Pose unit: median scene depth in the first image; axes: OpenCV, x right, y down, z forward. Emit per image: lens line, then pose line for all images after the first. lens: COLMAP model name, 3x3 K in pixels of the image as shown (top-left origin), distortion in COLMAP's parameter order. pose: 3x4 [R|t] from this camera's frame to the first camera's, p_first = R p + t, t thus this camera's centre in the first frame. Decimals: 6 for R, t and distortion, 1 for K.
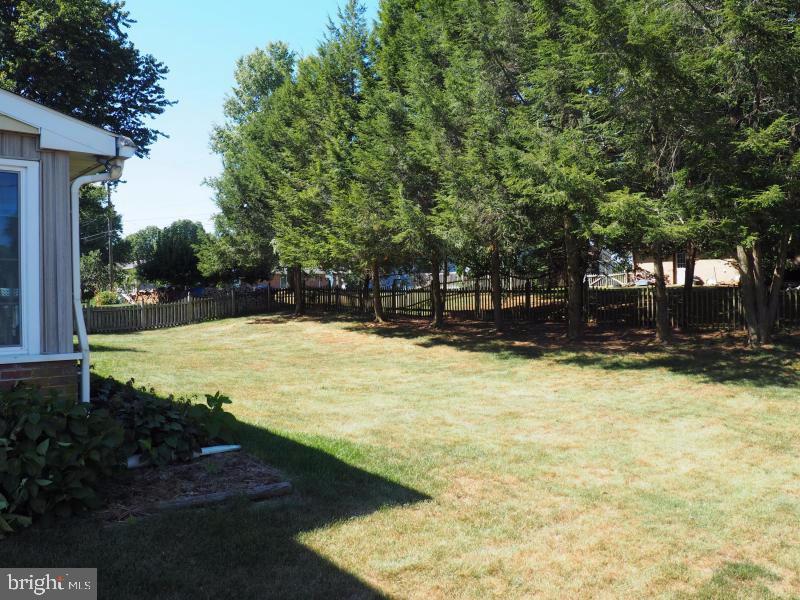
lens RADIAL K [[670.5, 0, 400.0], [0, 670.5, 300.0], [0, 0, 1]] dist [-0.052204, 0.006250]
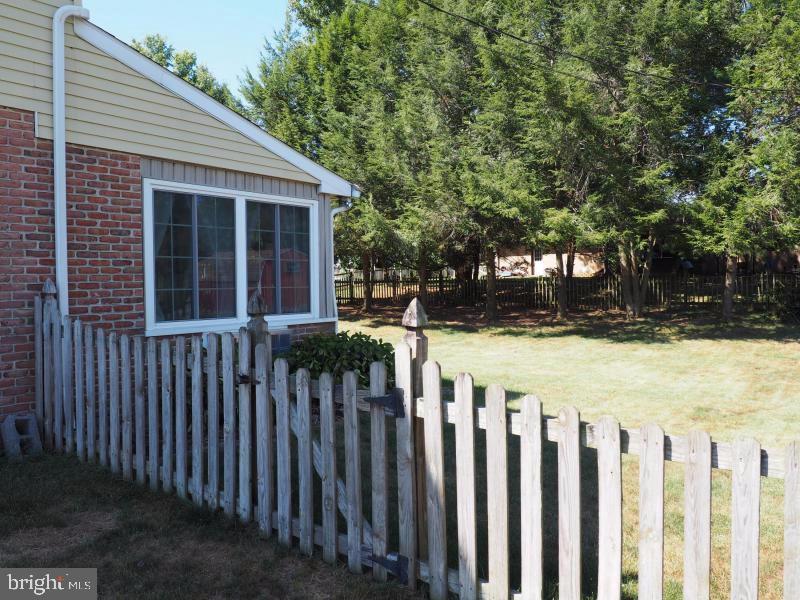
lens RADIAL K [[670.5, 0, 400.0], [0, 670.5, 300.0], [0, 0, 1]] dist [-0.052204, 0.006250]
pose [[0.970528, -0.011402, 0.240720, -0.271975], [0.008311, 0.999869, 0.013855, 0.005720], [-0.240846, -0.011446, 0.970496, -0.239895]]
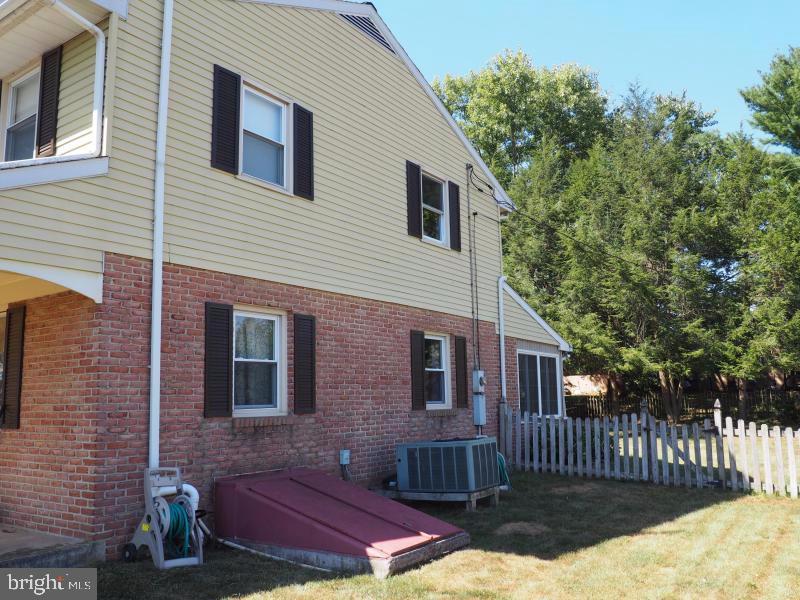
lens RADIAL K [[670.5, 0, 400.0], [0, 670.5, 300.0], [0, 0, 1]] dist [-0.052204, 0.006250]
pose [[0.958133, 0.032683, 0.284453, -0.776749], [0.015157, 0.986281, -0.164378, 0.015751], [-0.285923, 0.161807, 0.944493, -0.643801]]
